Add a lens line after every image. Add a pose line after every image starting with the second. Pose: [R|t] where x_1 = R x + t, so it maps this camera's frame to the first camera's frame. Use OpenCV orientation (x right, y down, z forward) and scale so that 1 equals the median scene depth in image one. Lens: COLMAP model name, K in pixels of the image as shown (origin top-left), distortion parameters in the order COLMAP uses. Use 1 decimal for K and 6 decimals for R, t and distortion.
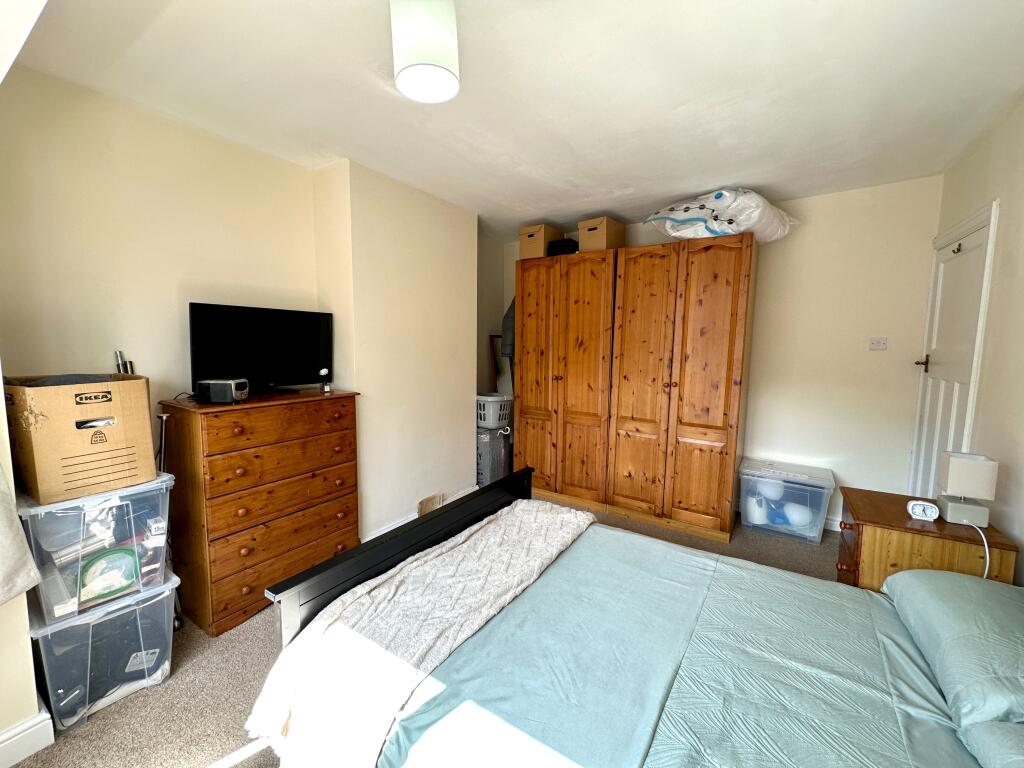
lens RADIAL K [[416.9, 0, 508.2], [0, 416.9, 384.6], [0, 0, 1]] dist [0.002005, 0.000097]
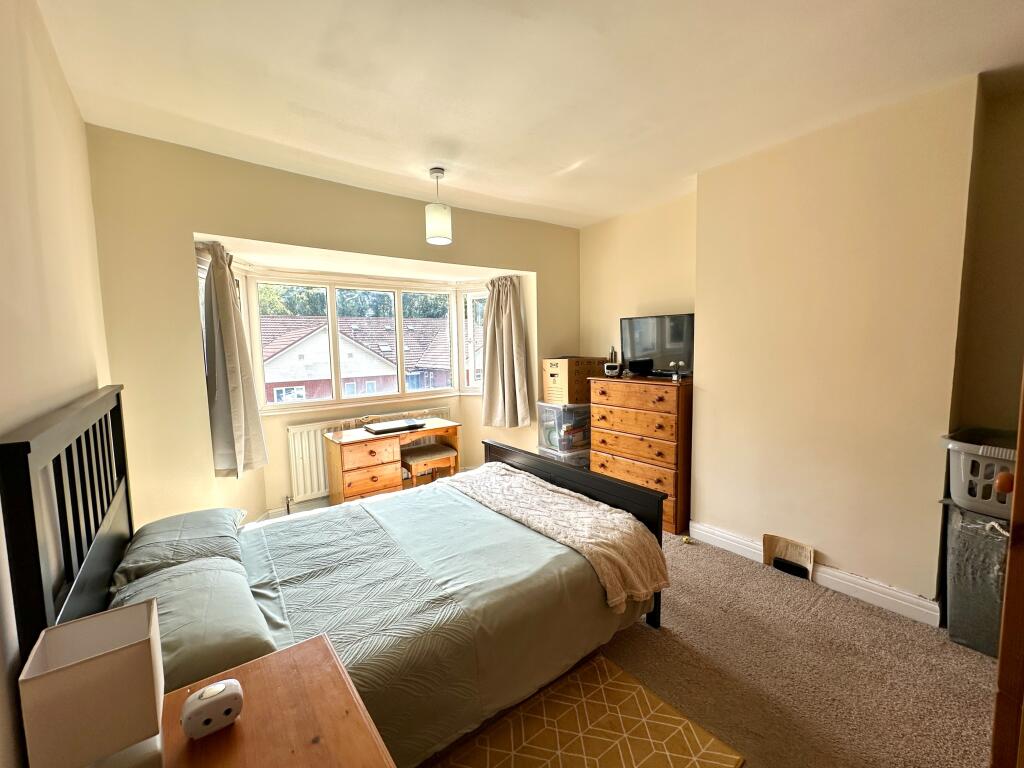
lens RADIAL K [[416.9, 0, 508.8], [0, 416.9, 382.2], [0, 0, 1]] dist [0.002005, 0.000097]
pose [[-0.343440, 0.076394, -0.936062, 0.982159], [-0.080768, 0.990591, 0.110478, -0.082395], [0.935695, 0.113547, -0.334039, 1.095429]]
